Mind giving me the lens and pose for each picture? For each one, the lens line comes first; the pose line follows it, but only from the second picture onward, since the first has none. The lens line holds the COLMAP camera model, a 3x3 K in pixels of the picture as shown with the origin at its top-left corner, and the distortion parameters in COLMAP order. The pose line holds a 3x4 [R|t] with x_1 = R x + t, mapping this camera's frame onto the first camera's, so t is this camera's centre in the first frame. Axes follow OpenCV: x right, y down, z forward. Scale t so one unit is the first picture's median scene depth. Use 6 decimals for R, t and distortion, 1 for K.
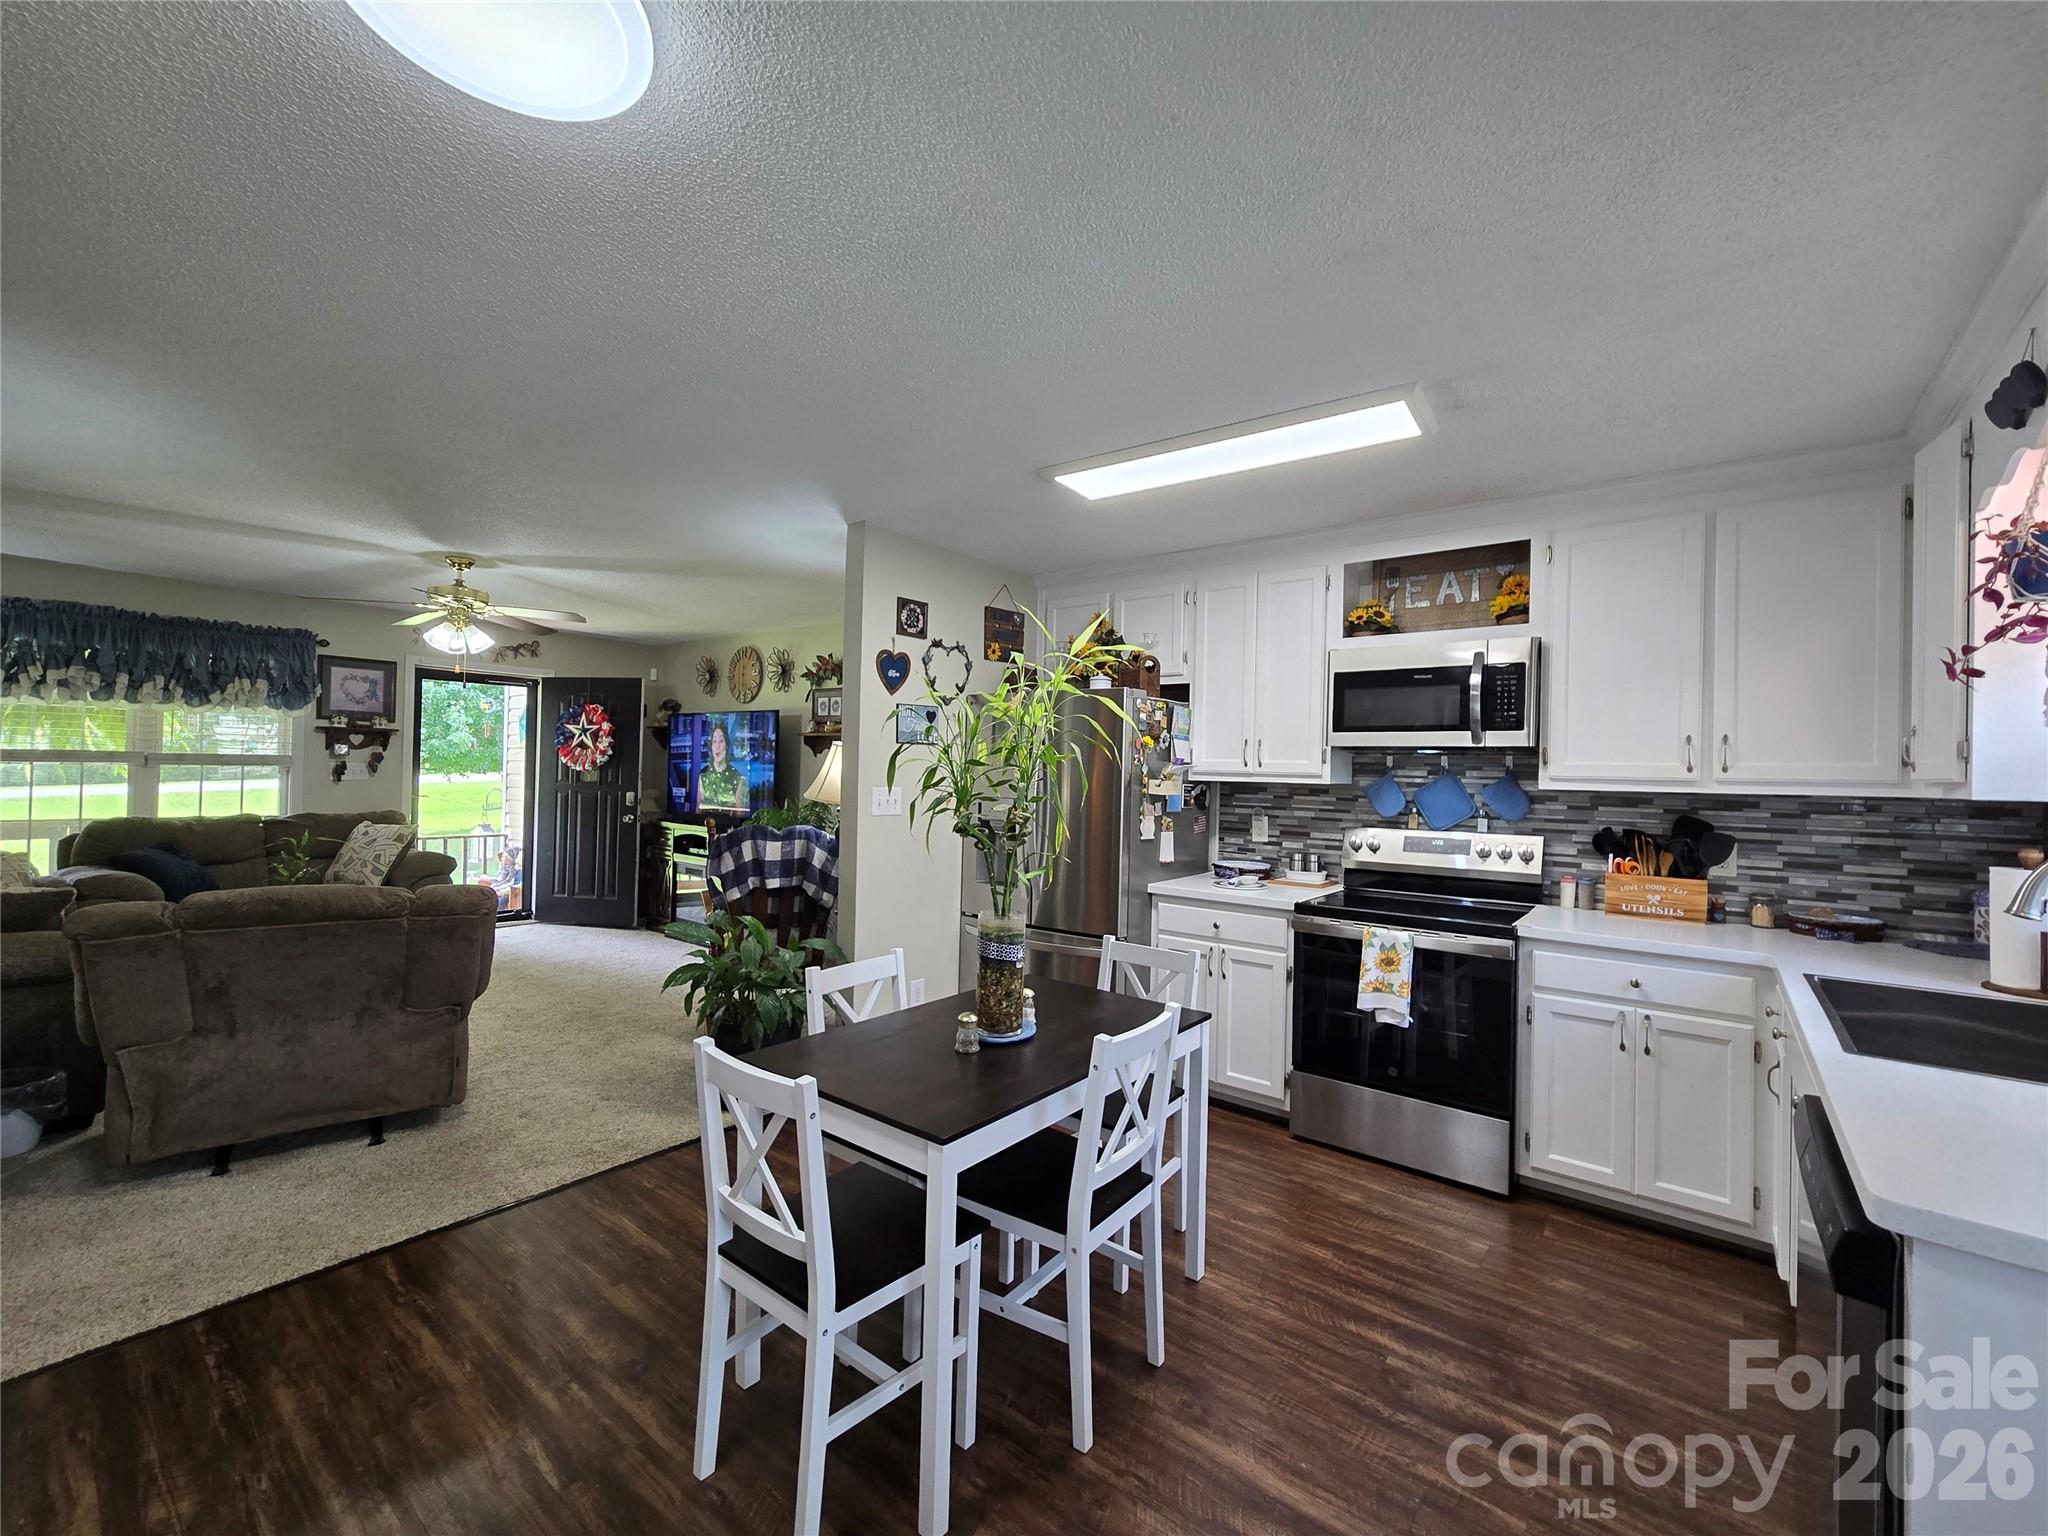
lens RADIAL K [[844.2, 0, 1030.1], [0, 844.2, 752.7], [0, 0, 1]] dist [0.003280, -0.000228]
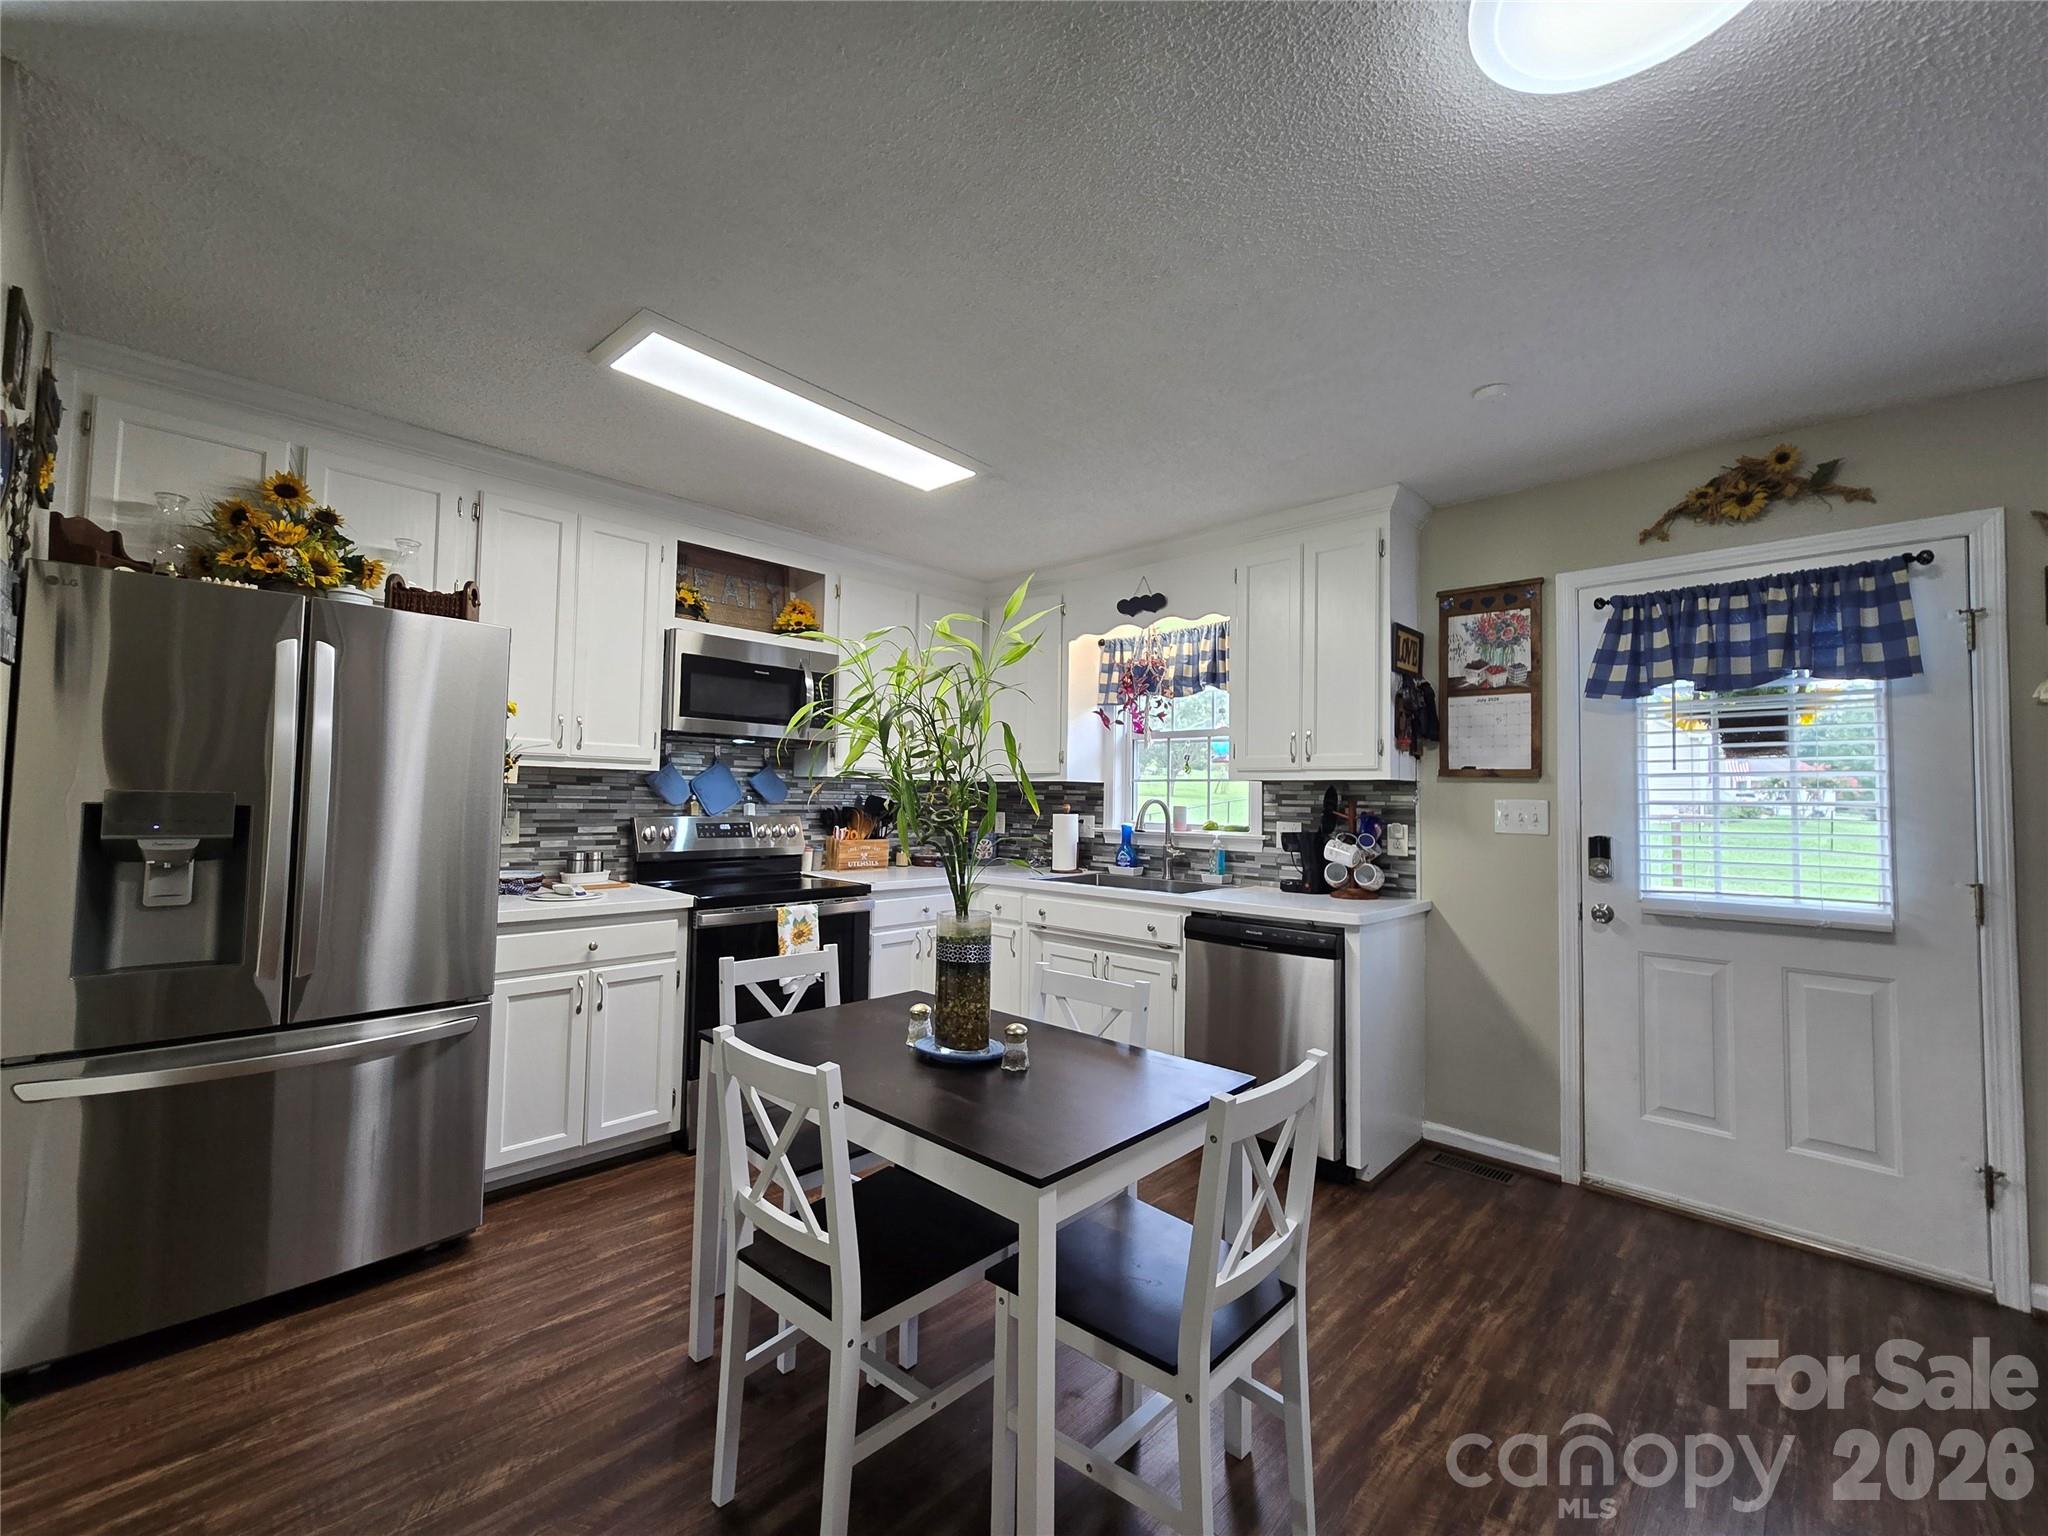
lens RADIAL K [[844.2, 0, 1020.5], [0, 844.2, 762.1], [0, 0, 1]] dist [0.003280, -0.000228]
pose [[0.077152, 0.002824, 0.997015, -0.375886], [-0.044470, 0.999011, 0.000611, 0.005814], [-0.996027, -0.044385, 0.077201, 0.370453]]
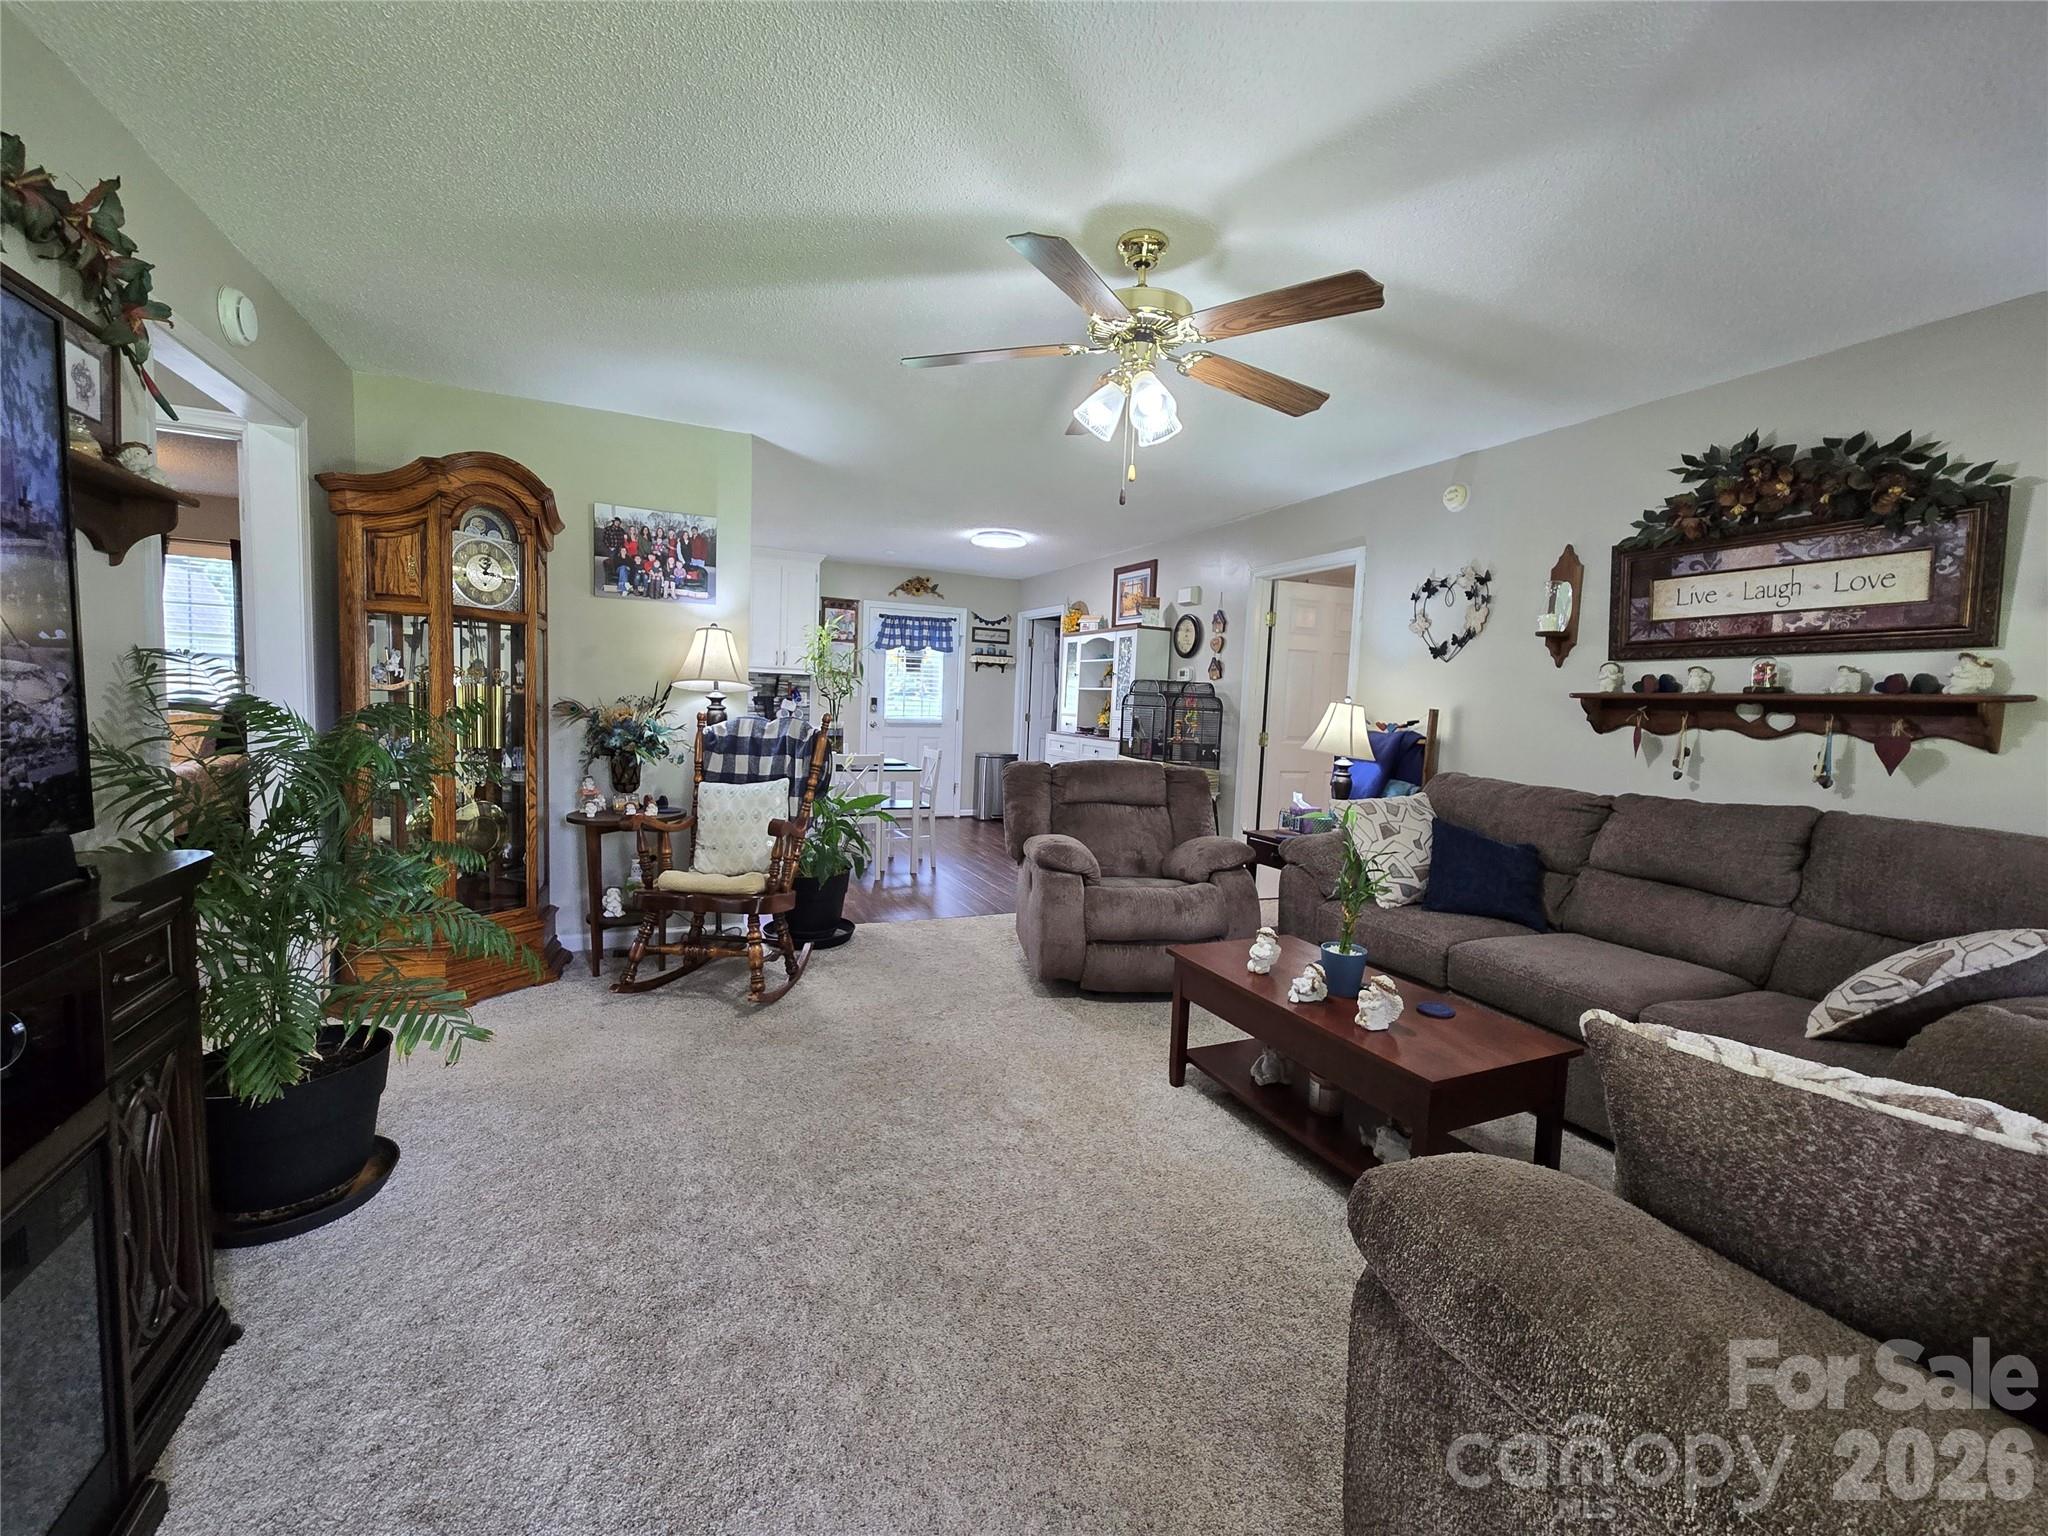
lens RADIAL K [[844.2, 0, 1045.4], [0, 844.2, 769.9], [0, 0, 1]] dist [0.003280, -0.000228]
pose [[-0.903193, -0.099065, 0.417647, -0.711032], [-0.078584, 0.994720, 0.066002, 0.038959], [-0.421981, 0.026792, -0.906209, 1.219980]]
